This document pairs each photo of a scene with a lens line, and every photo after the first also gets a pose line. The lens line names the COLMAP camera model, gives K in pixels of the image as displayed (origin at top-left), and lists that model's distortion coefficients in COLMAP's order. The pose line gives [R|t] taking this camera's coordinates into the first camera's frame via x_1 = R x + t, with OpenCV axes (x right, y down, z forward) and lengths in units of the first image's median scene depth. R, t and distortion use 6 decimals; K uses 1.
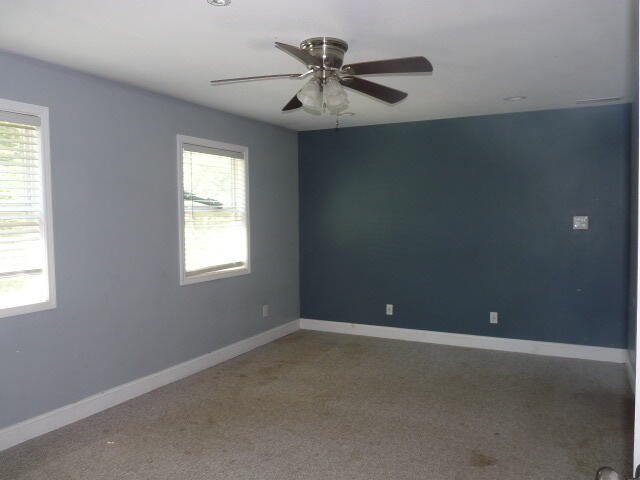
lens RADIAL K [[531.8, 0, 320.0], [0, 531.8, 240.0], [0, 0, 1]] dist [0.001158, 0.001873]
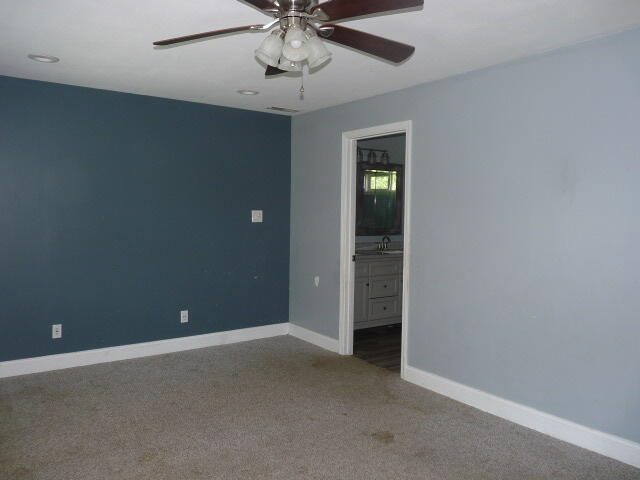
lens RADIAL K [[514.6, 0, 320.0], [0, 514.6, 240.0], [0, 0, 1]] dist [-0.013394, -0.006175]
pose [[0.449424, -0.036360, 0.892578, -0.411677], [0.030928, 0.999206, 0.025131, -0.006120], [-0.892783, 0.016311, 0.450192, 0.403946]]
